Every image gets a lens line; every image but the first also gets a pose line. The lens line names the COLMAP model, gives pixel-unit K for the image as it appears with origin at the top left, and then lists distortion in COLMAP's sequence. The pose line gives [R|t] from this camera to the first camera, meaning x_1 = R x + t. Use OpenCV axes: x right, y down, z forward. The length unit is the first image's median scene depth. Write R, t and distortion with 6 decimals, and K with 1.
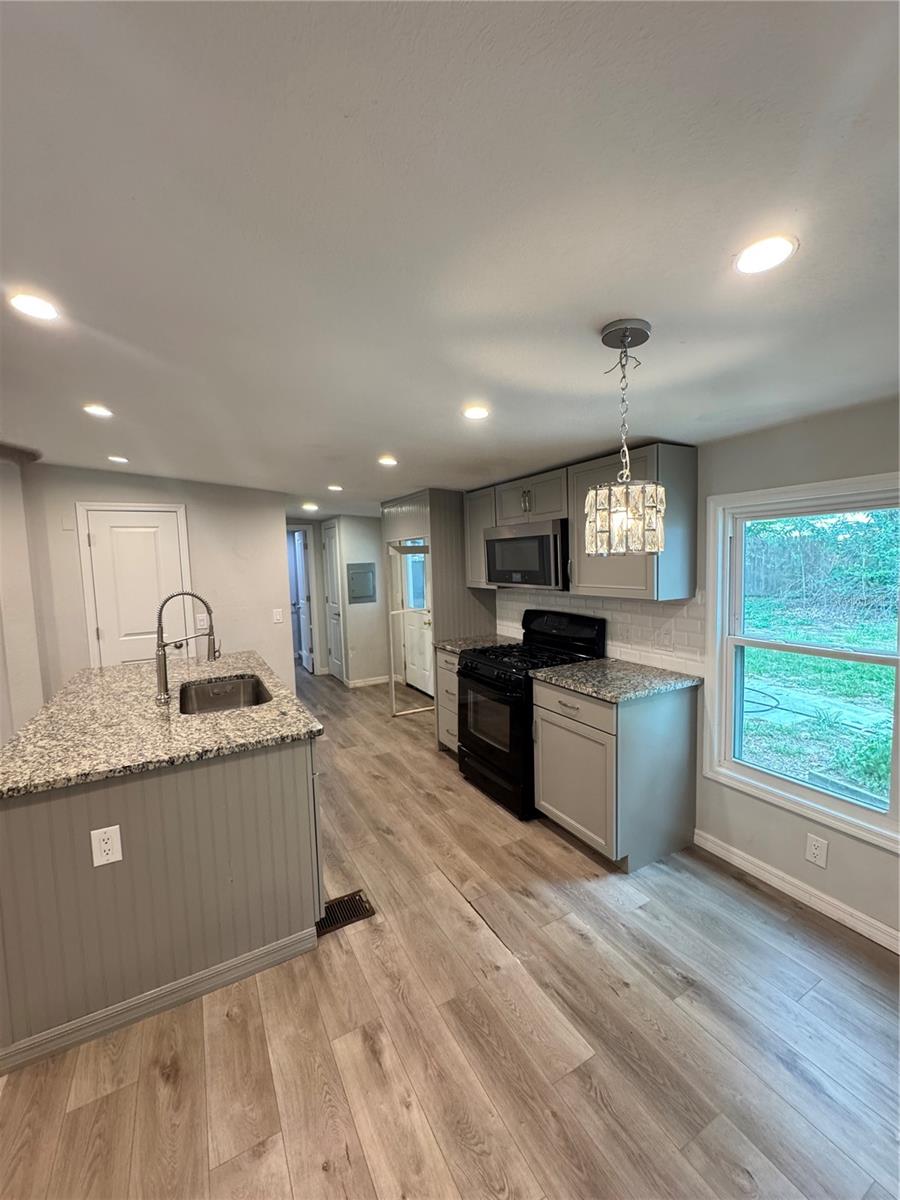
lens RADIAL K [[475.1, 0, 450.2], [0, 475.1, 598.4], [0, 0, 1]] dist [0.001035, 0.000497]
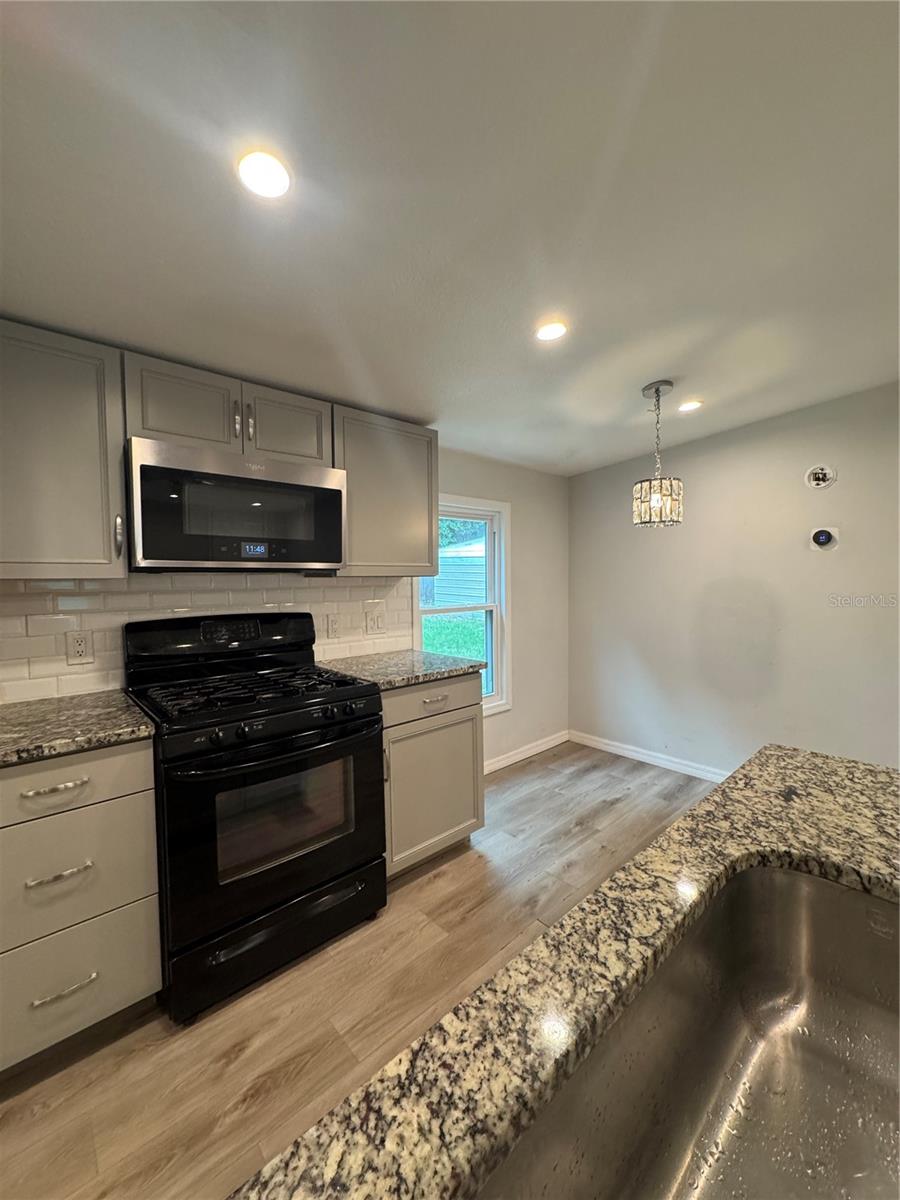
lens RADIAL K [[475.1, 0, 447.1], [0, 475.1, 597.2], [0, 0, 1]] dist [0.001035, 0.000497]
pose [[-0.217076, -0.005288, 0.976140, -0.668089], [0.097014, 0.994918, 0.026964, 0.025352], [-0.971322, 0.100552, -0.215460, 1.310673]]
